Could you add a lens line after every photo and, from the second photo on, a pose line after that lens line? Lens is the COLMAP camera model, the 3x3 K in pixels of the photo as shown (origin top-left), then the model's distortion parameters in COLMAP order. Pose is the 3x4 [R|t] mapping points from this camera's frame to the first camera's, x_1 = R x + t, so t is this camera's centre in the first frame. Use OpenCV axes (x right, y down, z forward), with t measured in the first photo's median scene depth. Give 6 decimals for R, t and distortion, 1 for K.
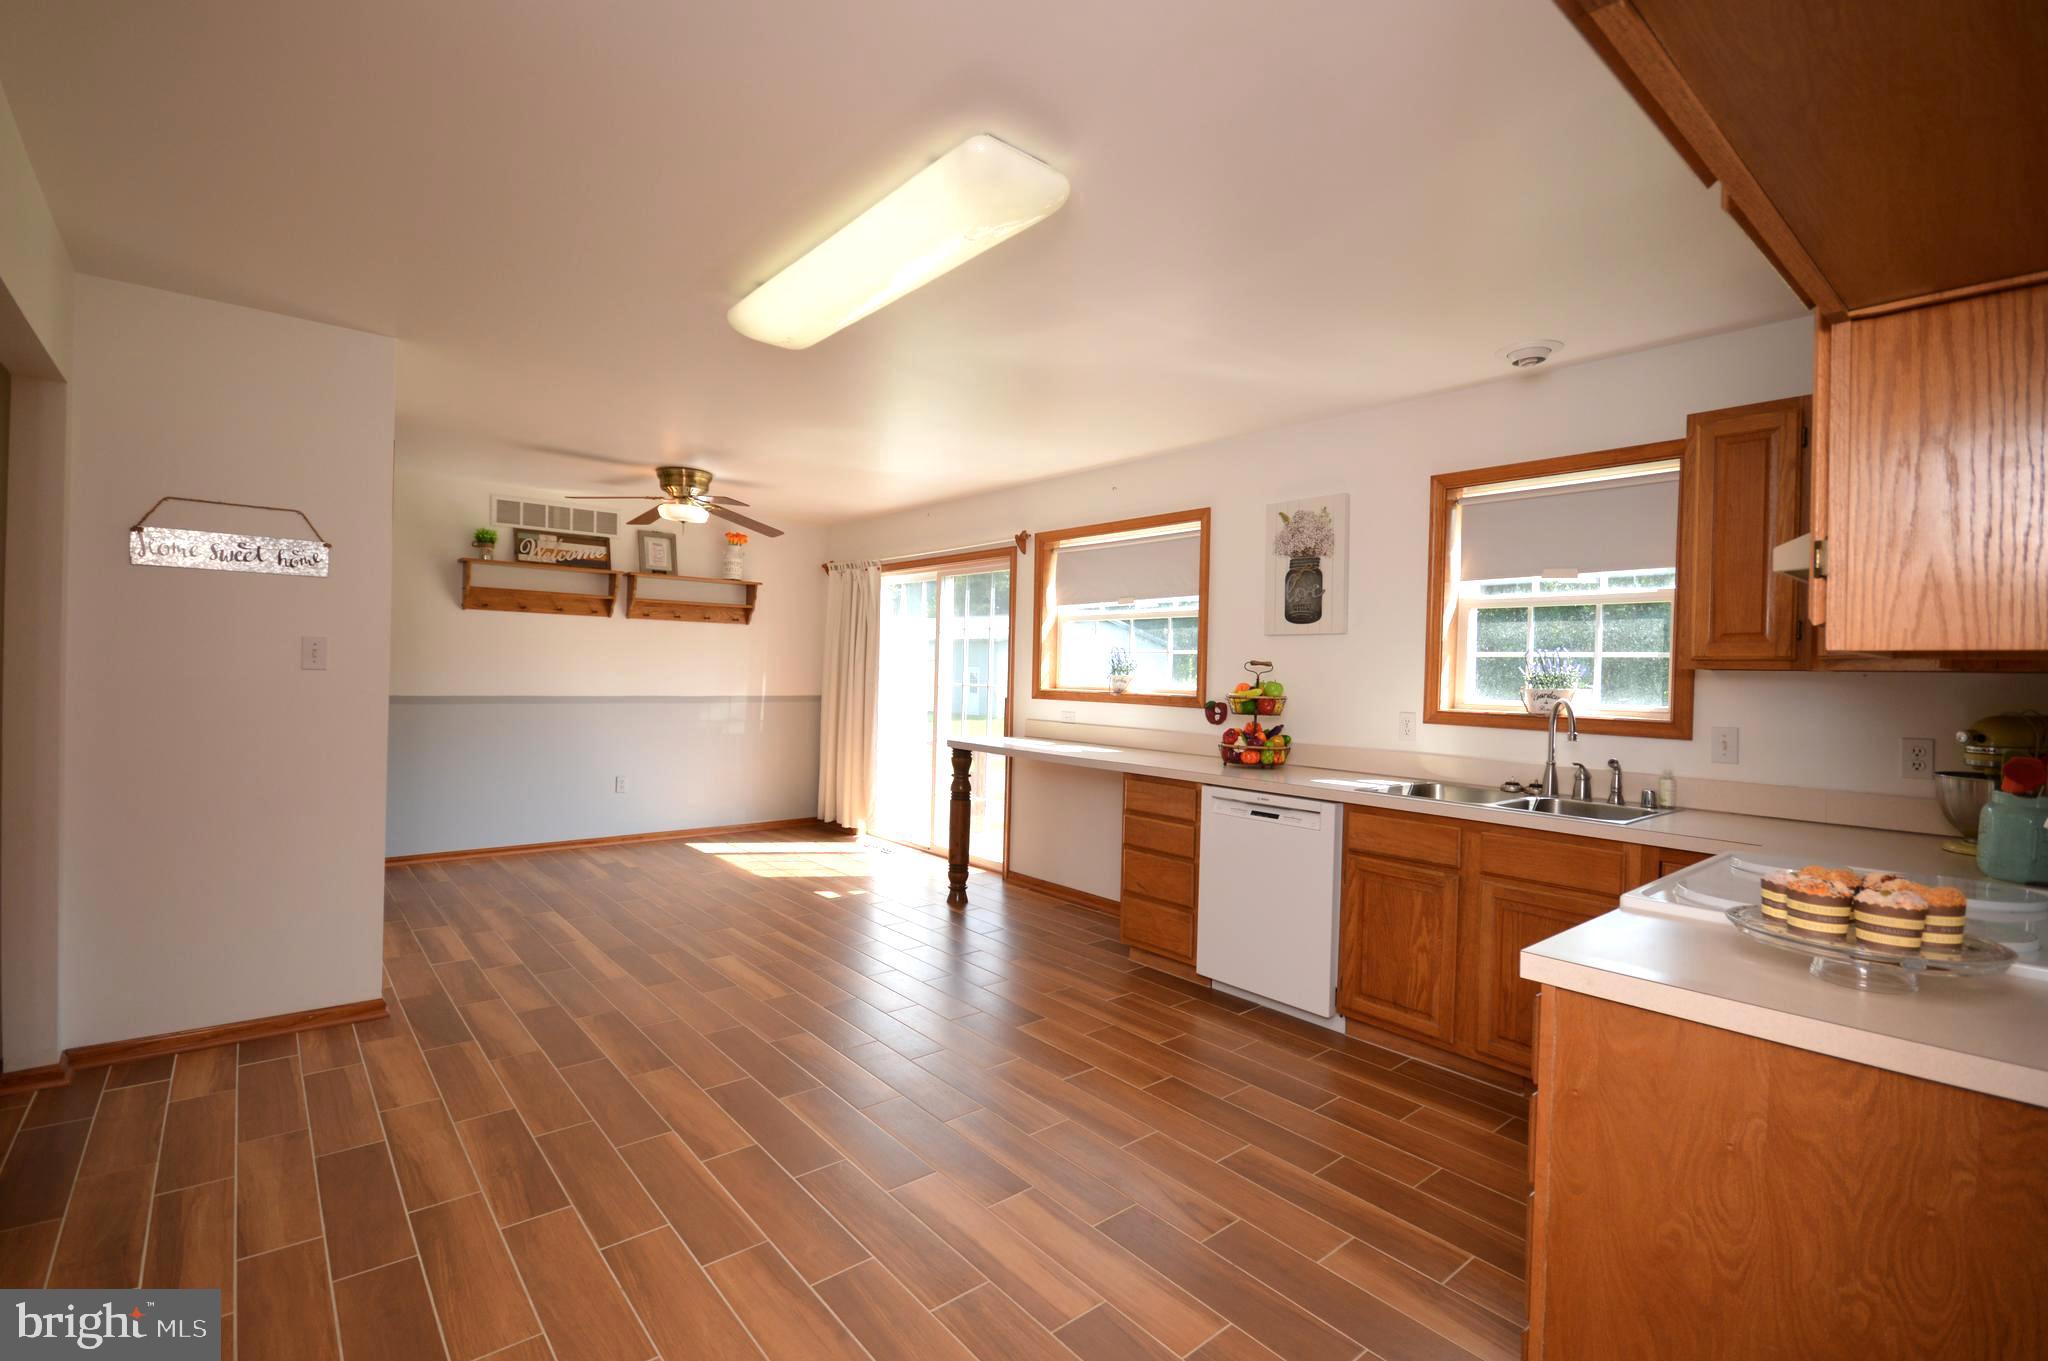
lens RADIAL K [[922.3, 0, 1018.1], [0, 922.3, 683.6], [0, 0, 1]] dist [-0.000946, -0.002739]
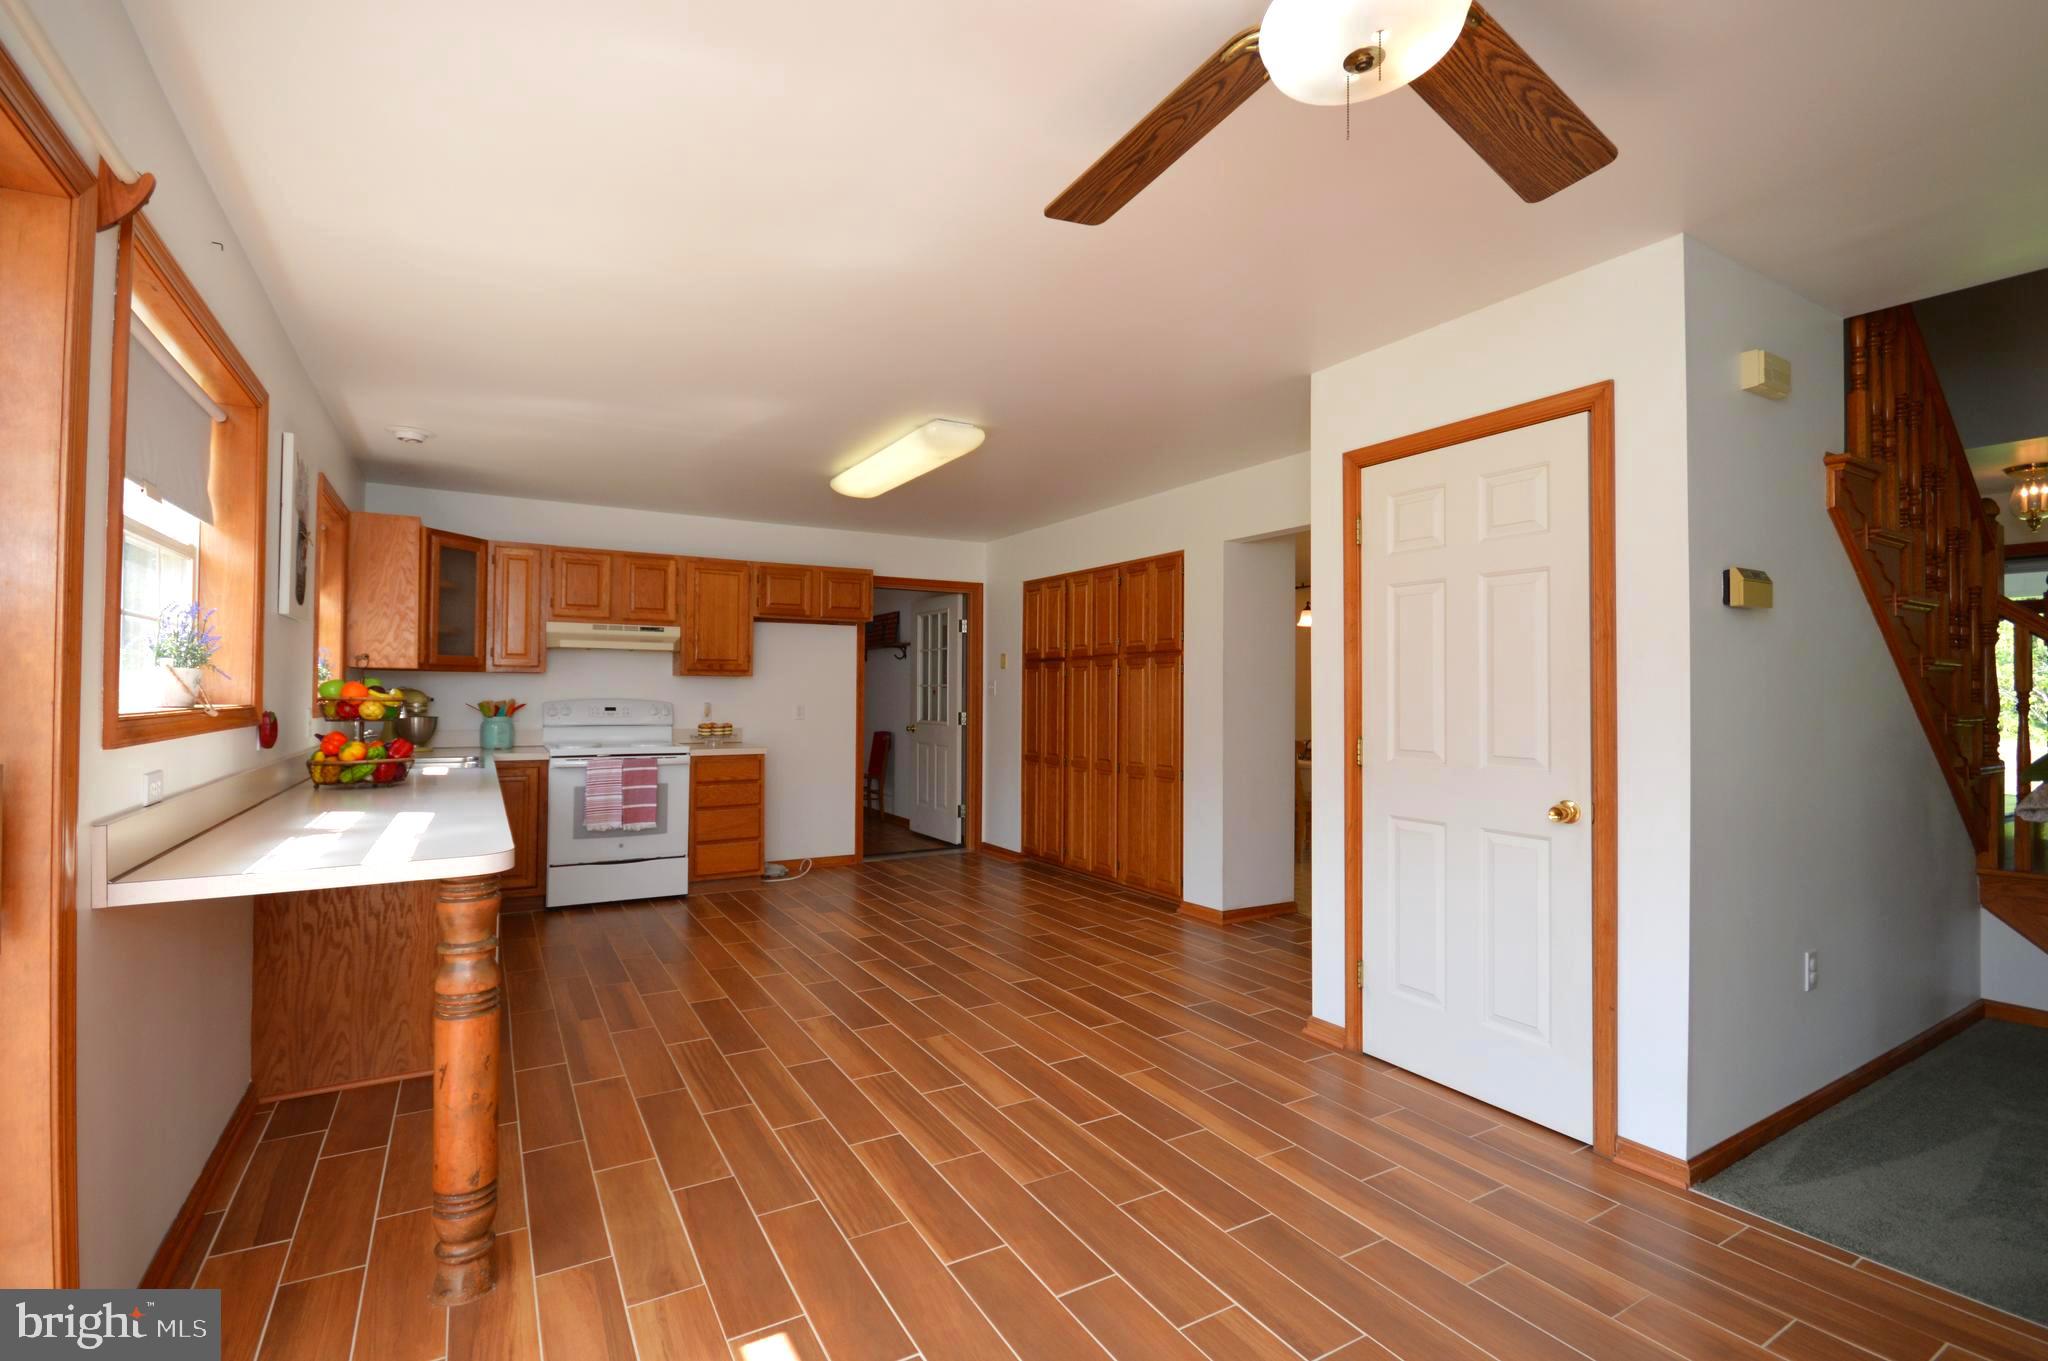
lens RADIAL K [[922.3, 0, 1026.7], [0, 922.3, 683.6], [0, 0, 1]] dist [-0.000946, -0.002739]
pose [[-0.987324, -0.029283, 0.155993, -0.426188], [-0.029345, 0.999568, 0.001910, -0.016359], [-0.155981, -0.002692, -0.987756, 1.668796]]
